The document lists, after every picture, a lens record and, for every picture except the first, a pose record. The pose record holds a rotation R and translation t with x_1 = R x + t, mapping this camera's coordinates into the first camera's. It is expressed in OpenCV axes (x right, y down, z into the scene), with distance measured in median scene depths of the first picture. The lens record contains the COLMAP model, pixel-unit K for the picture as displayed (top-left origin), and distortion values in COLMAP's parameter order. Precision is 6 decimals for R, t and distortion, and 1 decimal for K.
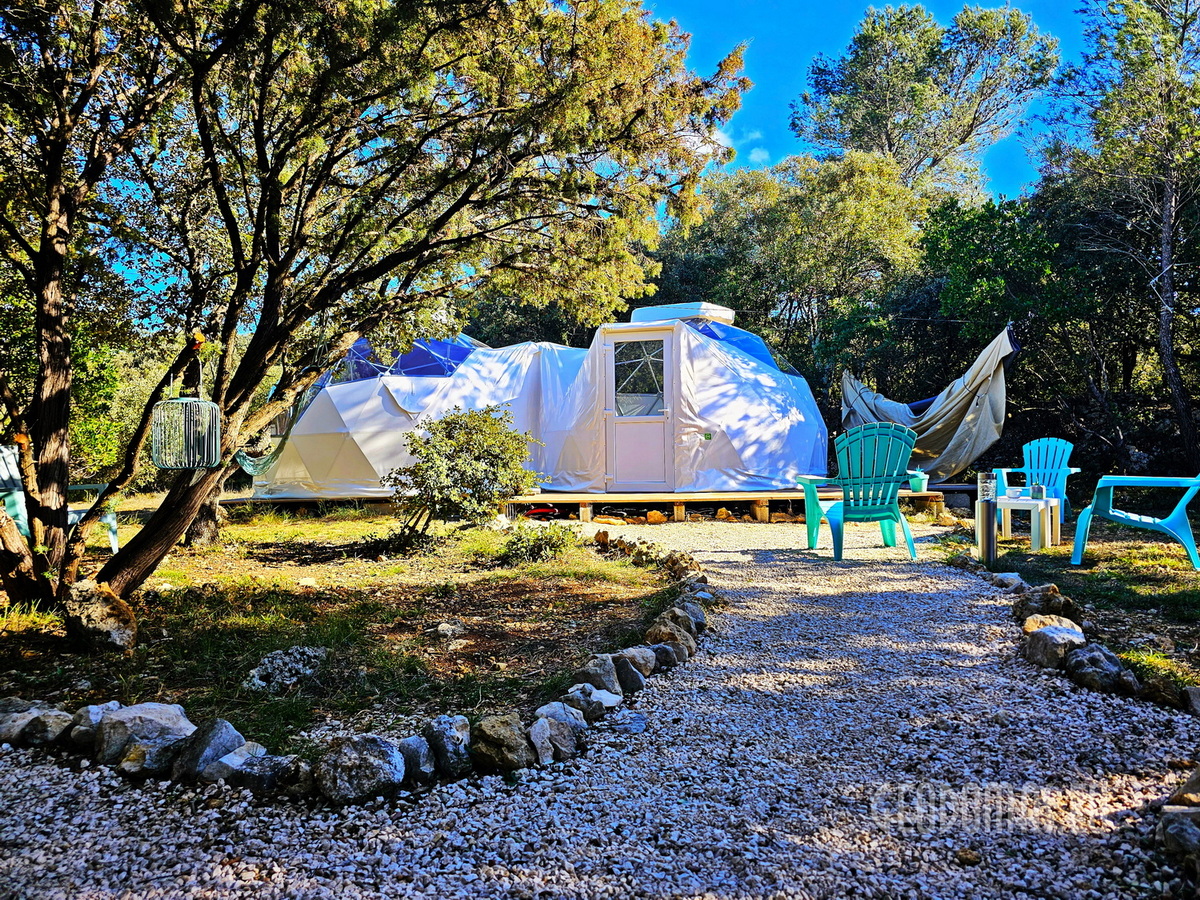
lens RADIAL K [[891.9, 0, 600.0], [0, 891.9, 450.0], [0, 0, 1]] dist [0.057220, 0.001935]
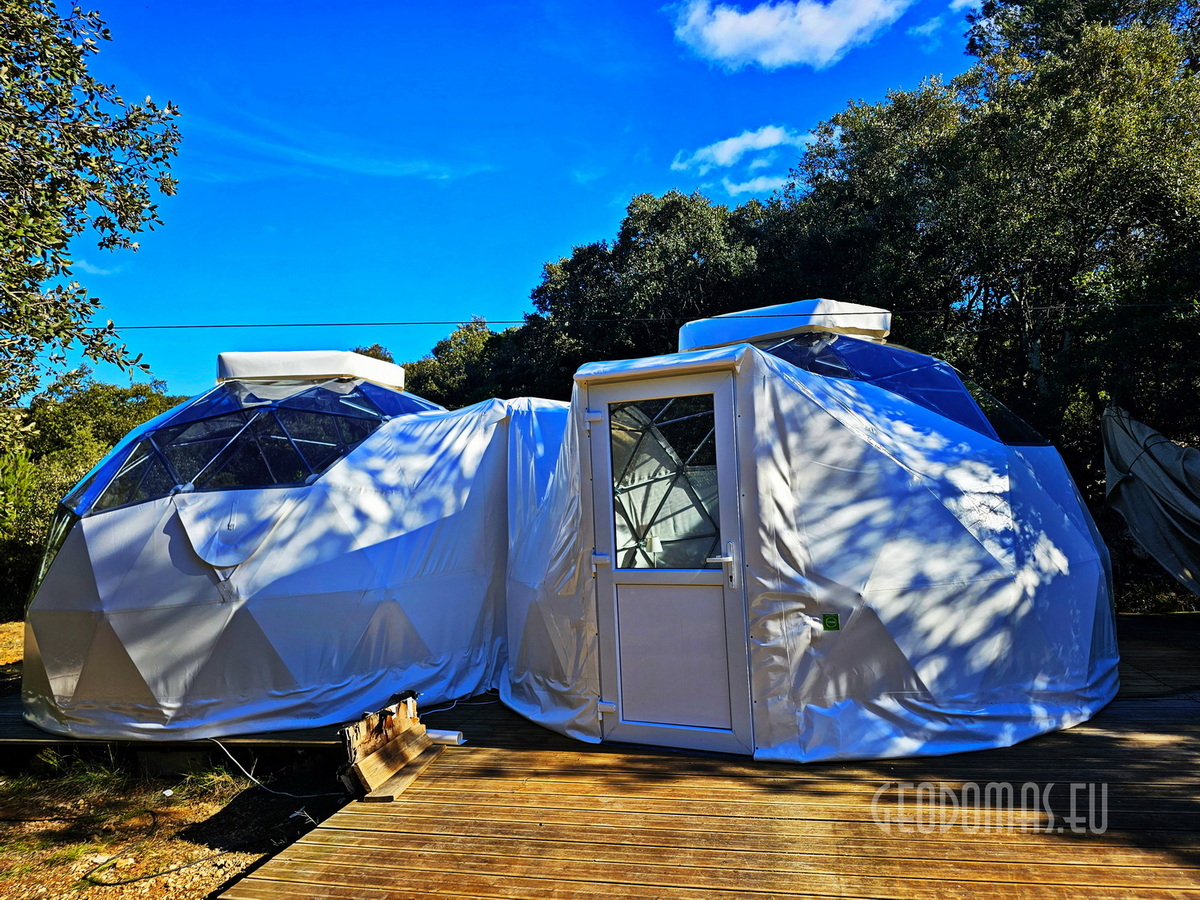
lens RADIAL K [[891.9, 0, 600.0], [0, 891.9, 450.0], [0, 0, 1]] dist [0.057220, 0.001935]
pose [[0.982500, -0.044440, -0.180881, 0.081726], [0.042432, 0.998987, -0.014954, -0.080483], [0.181363, 0.007017, 0.983391, 0.493217]]
